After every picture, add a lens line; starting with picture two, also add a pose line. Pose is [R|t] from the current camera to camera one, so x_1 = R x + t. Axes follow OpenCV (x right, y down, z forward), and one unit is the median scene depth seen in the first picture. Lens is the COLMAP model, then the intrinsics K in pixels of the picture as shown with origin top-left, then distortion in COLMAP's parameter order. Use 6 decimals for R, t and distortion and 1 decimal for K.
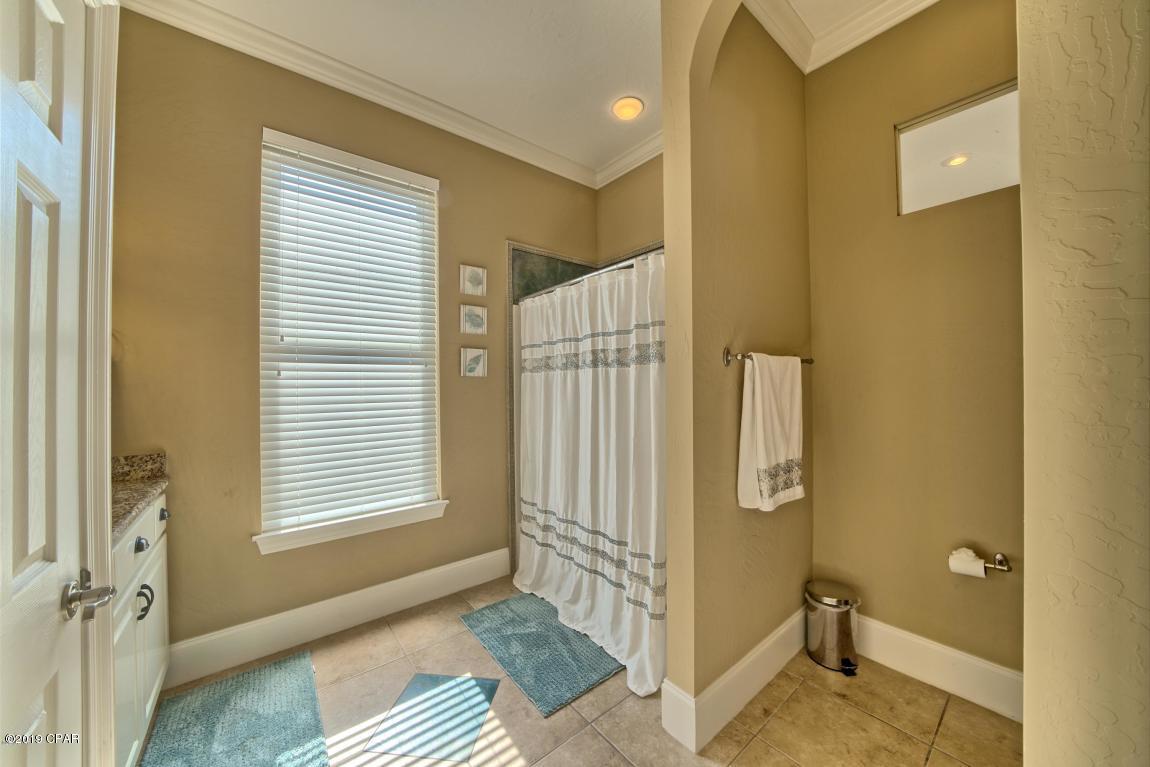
lens RADIAL K [[398.1, 0, 579.3], [0, 398.1, 382.6], [0, 0, 1]] dist [-0.019006, -0.000077]
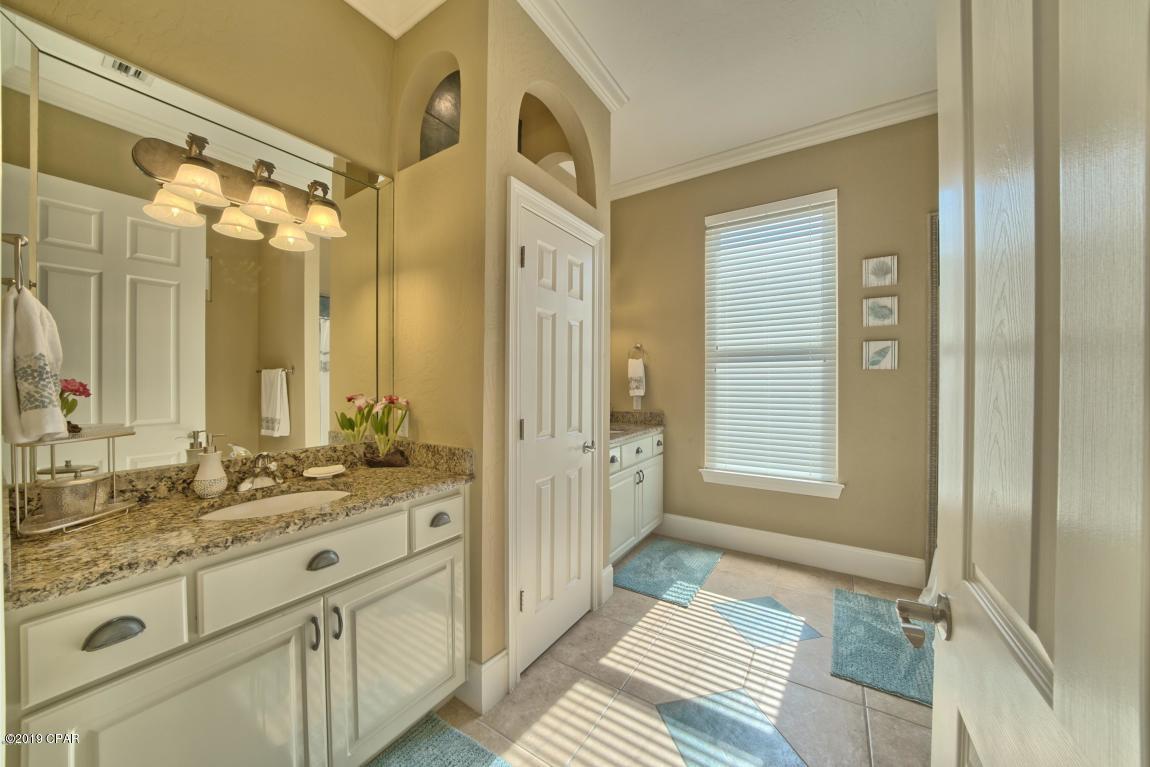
lens RADIAL K [[398.1, 0, 574.8], [0, 398.1, 379.7], [0, 0, 1]] dist [-0.019006, -0.000077]
pose [[0.316031, 0.008404, -0.948712, 0.504486], [0.005124, 0.999931, 0.010565, -0.004683], [0.948735, -0.008201, 0.315966, -0.029853]]
